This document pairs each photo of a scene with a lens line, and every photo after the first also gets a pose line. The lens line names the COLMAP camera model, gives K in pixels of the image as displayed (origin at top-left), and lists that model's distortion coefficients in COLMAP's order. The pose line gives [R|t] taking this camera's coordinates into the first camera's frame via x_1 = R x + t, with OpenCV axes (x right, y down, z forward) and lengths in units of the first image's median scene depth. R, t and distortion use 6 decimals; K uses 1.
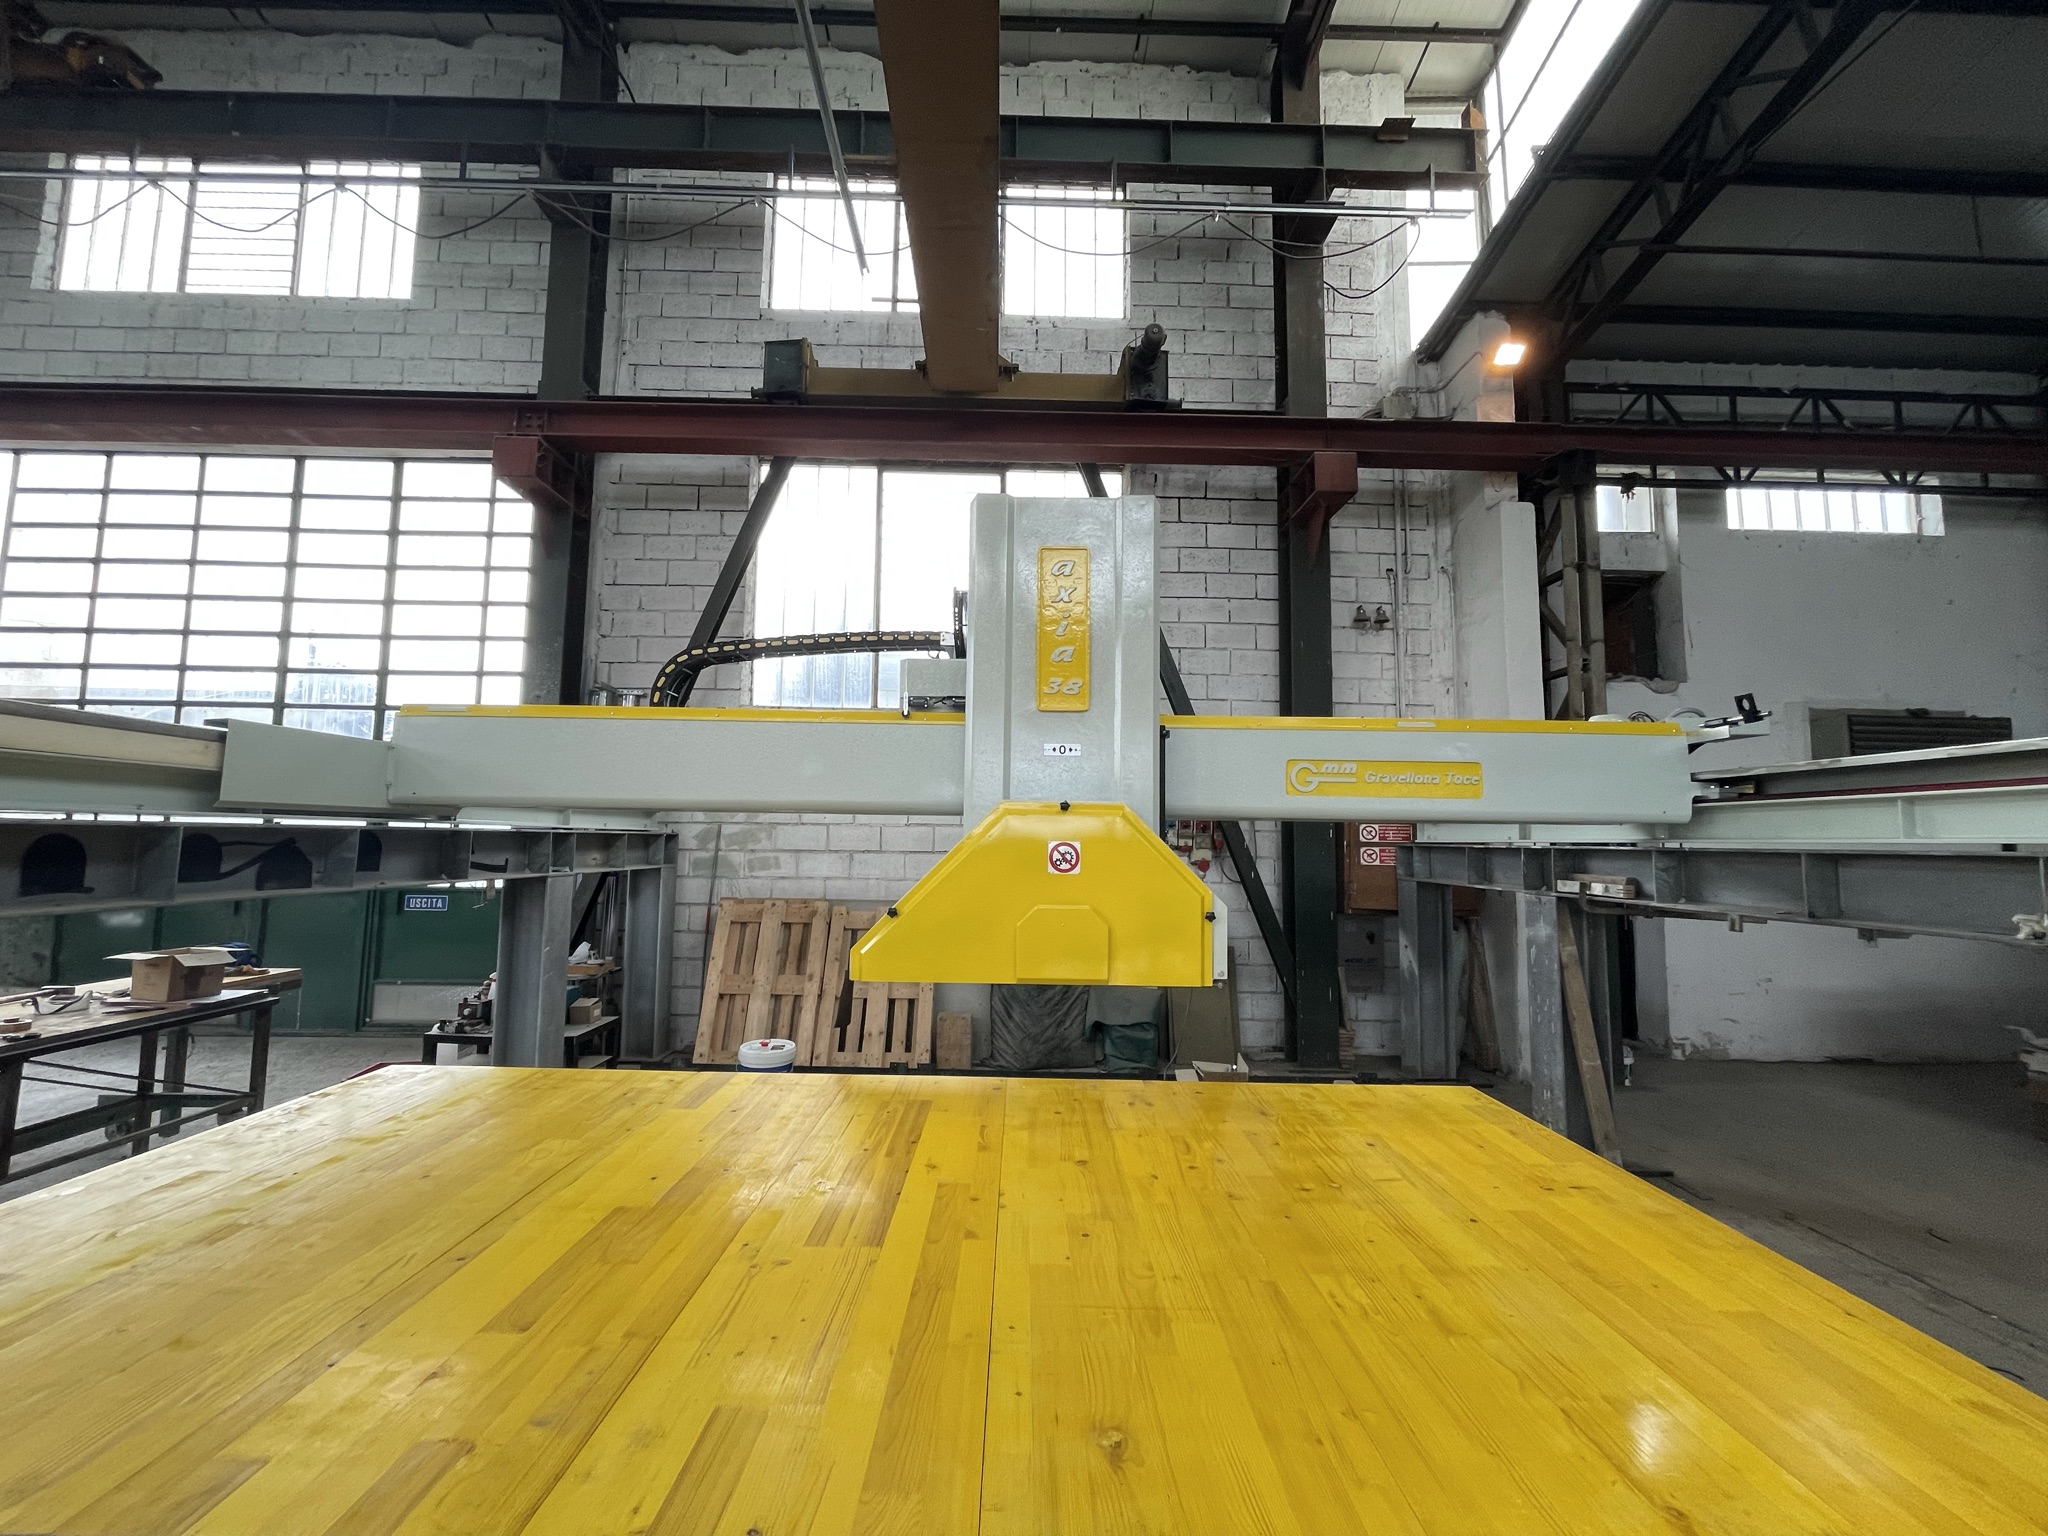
lens RADIAL K [[809.1, 0, 1030.8], [0, 809.1, 763.1], [0, 0, 1]] dist [-0.014195, 0.015255]
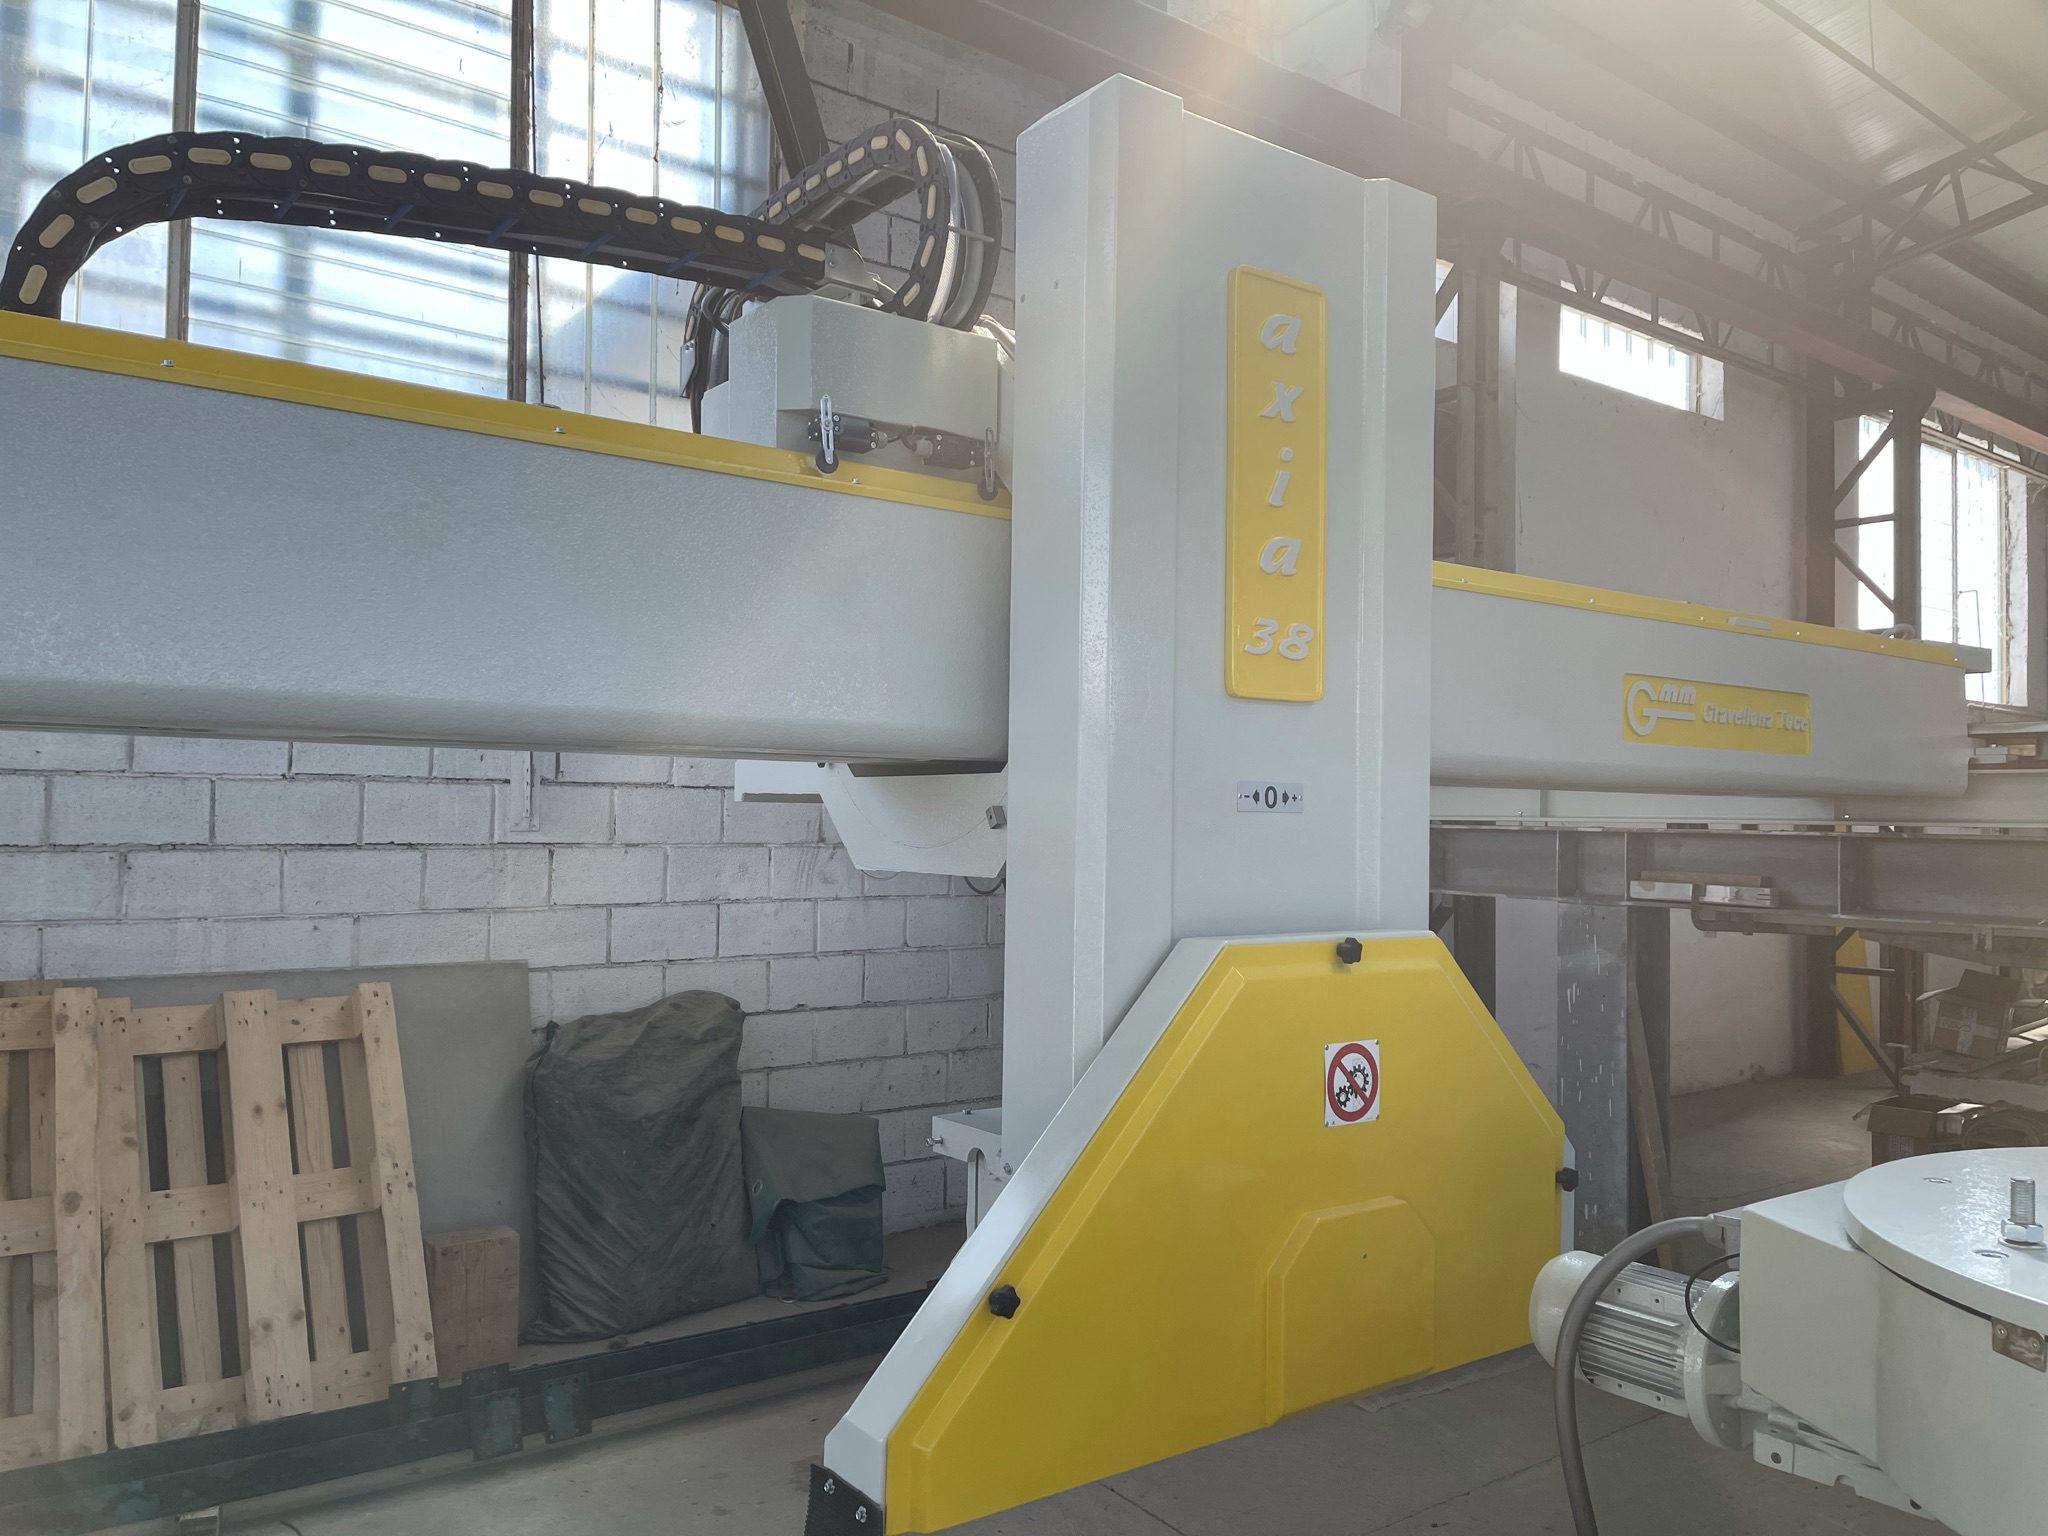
lens RADIAL K [[1528.2, 0, 989.0], [0, 1528.2, 770.7], [0, 0, 1]] dist [0.036224, -0.000780]
pose [[0.806894, 0.016207, 0.590474, -0.316348], [-0.057582, 0.997021, 0.051321, 0.015158], [-0.587883, -0.075411, 0.805423, 0.201901]]
